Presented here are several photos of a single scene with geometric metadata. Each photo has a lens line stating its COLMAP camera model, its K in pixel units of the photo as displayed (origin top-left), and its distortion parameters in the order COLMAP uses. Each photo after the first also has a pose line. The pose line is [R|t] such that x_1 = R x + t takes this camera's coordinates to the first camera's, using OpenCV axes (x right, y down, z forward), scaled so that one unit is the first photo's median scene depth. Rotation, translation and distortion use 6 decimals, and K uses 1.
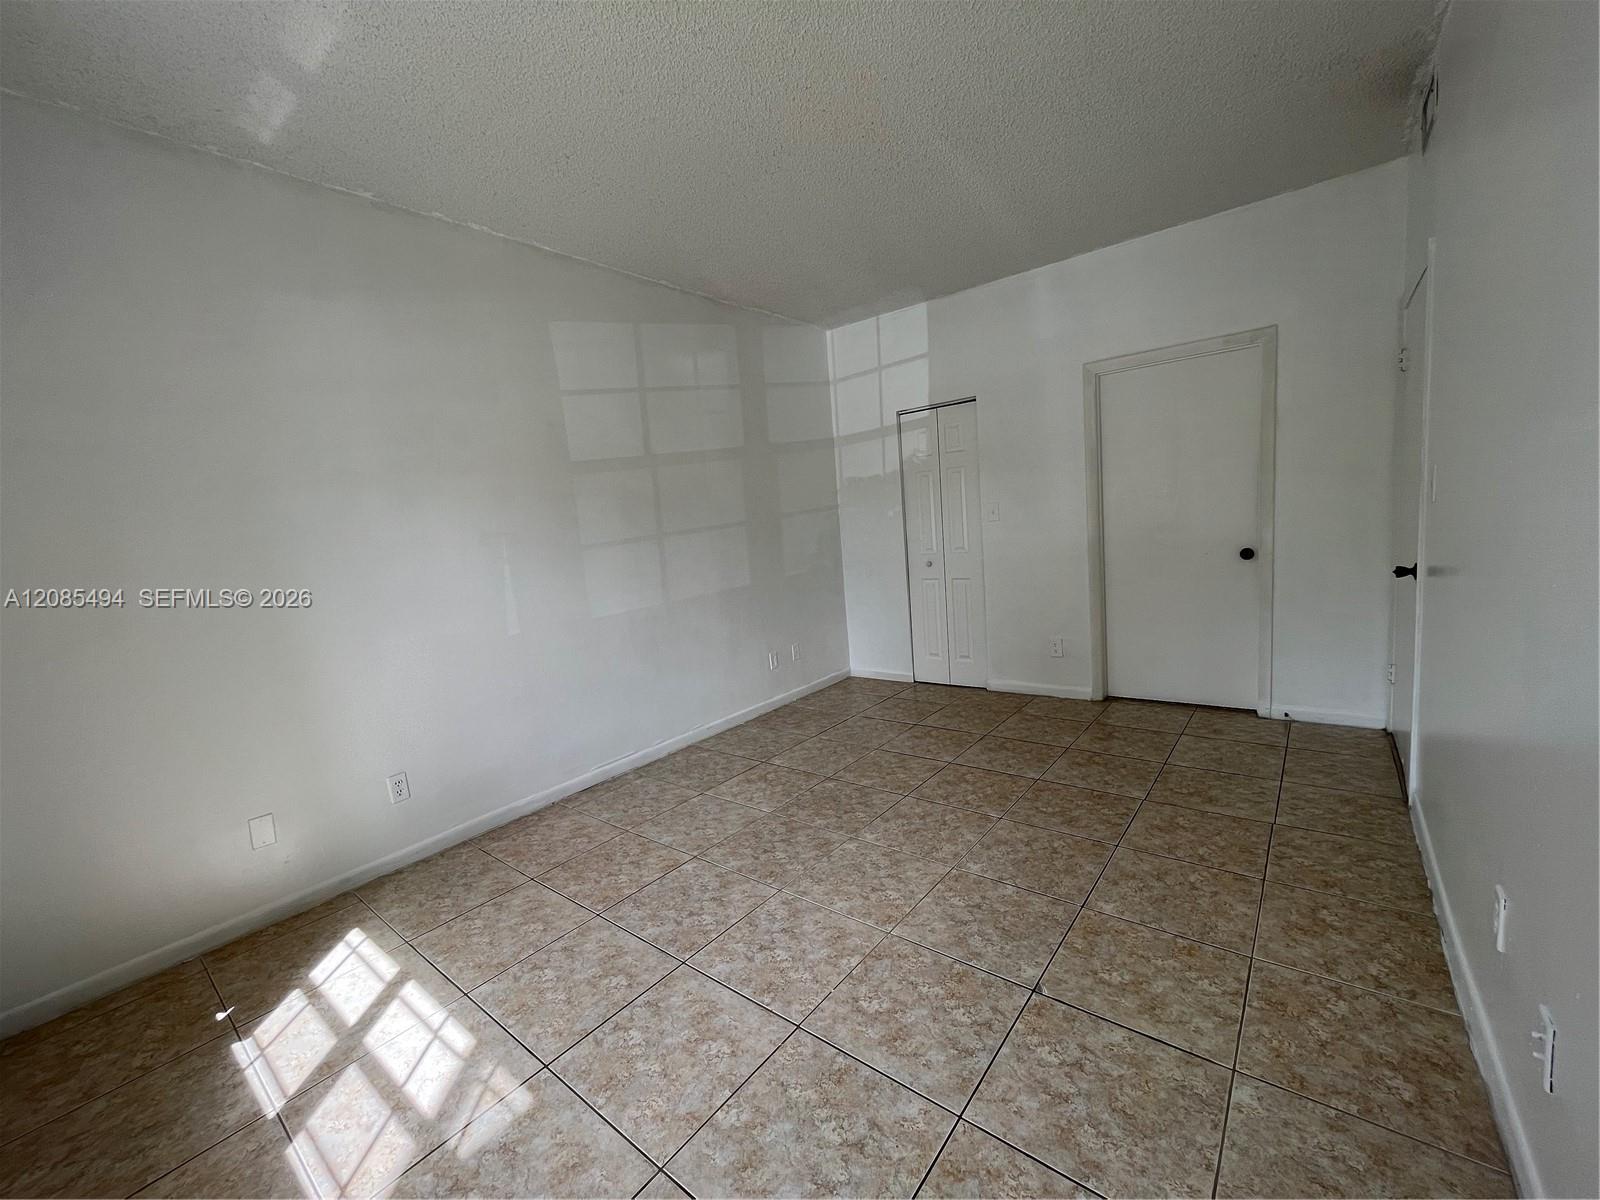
lens RADIAL K [[641.7, 0, 801.6], [0, 641.7, 603.6], [0, 0, 1]] dist [0.000530, -0.000027]
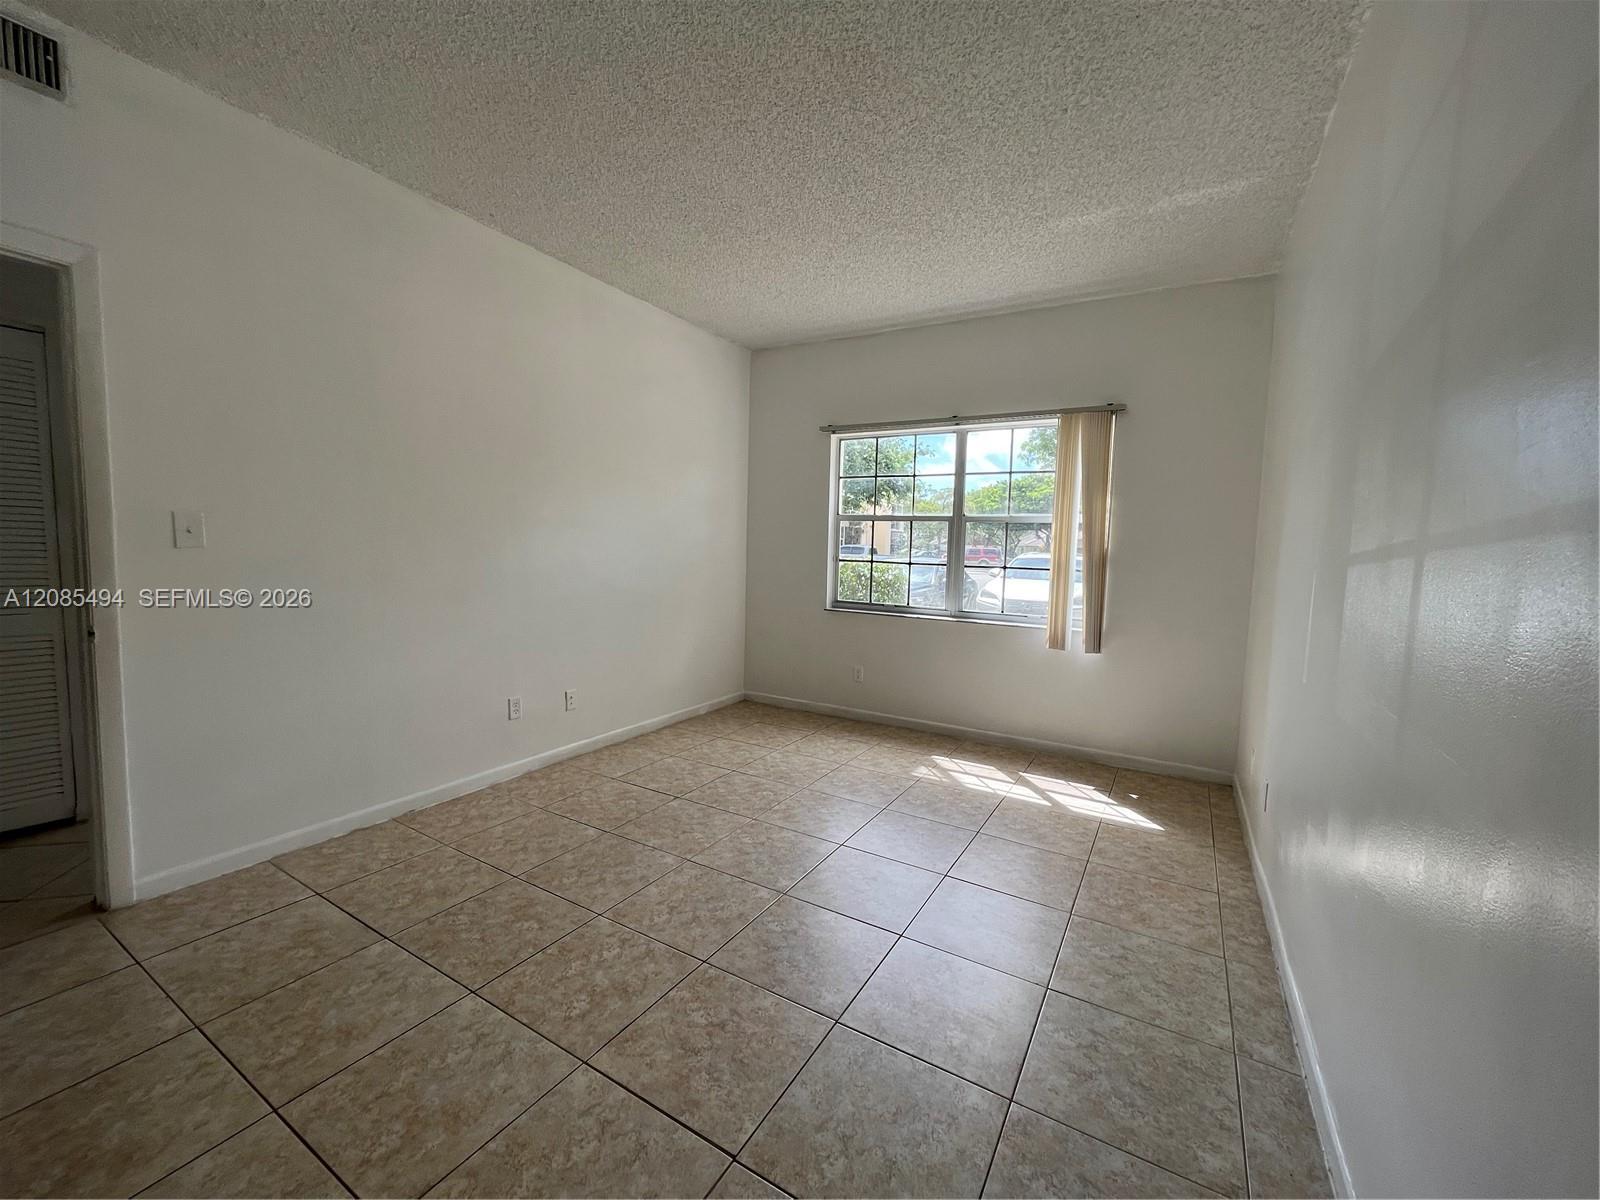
lens RADIAL K [[641.7, 0, 800.2], [0, 641.7, 593.3], [0, 0, 1]] dist [0.000530, -0.000027]
pose [[-0.988848, 0.064629, -0.134172, 0.201396], [0.034911, 0.976421, 0.213032, -0.304964], [0.144776, 0.205972, -0.967789, 2.406595]]
